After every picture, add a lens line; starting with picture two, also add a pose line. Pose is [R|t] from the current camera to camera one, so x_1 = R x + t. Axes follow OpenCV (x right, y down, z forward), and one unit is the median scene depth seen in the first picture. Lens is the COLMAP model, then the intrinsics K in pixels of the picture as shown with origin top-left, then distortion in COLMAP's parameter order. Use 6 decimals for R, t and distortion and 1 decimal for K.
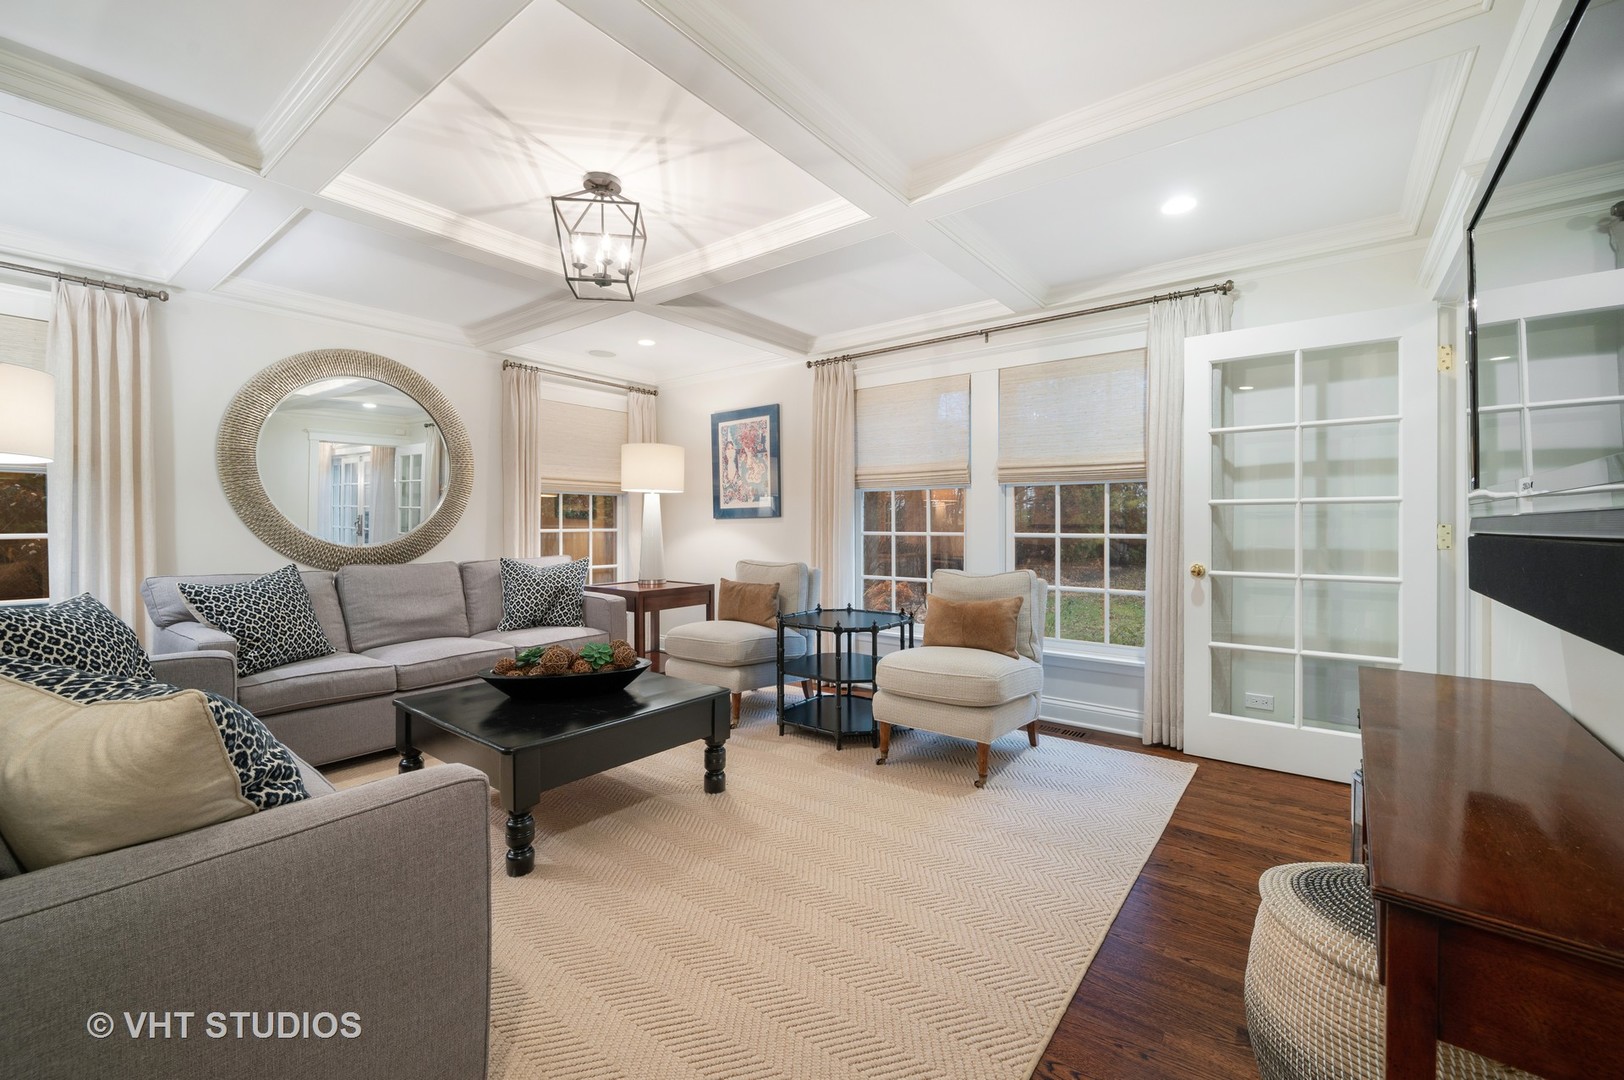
lens RADIAL K [[665.3, 0, 817.0], [0, 665.3, 534.8], [0, 0, 1]] dist [0.001655, 0.000073]
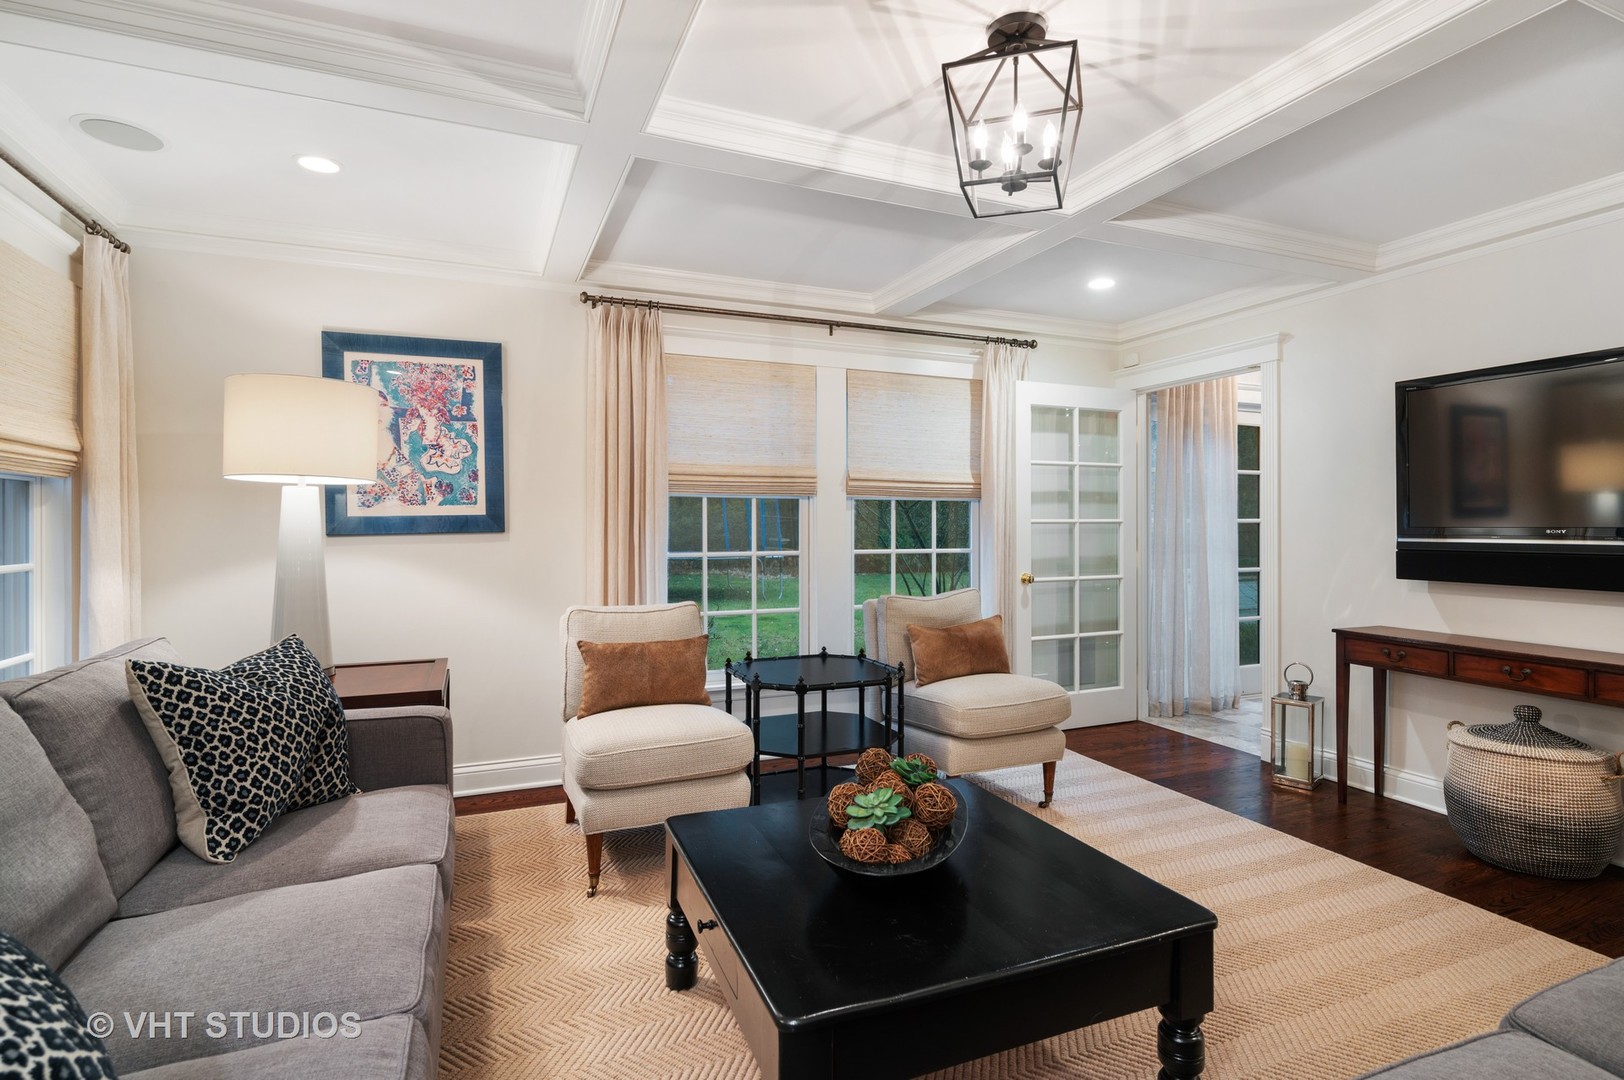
lens RADIAL K [[776.9, 0, 788.9], [0, 776.9, 533.5], [0, 0, 1]] dist [-0.000926, -0.000136]
pose [[0.506961, -0.003130, 0.861963, -0.697378], [0.020496, 0.999754, -0.008424, -0.019150], [-0.861725, 0.021937, 0.506901, 0.555634]]
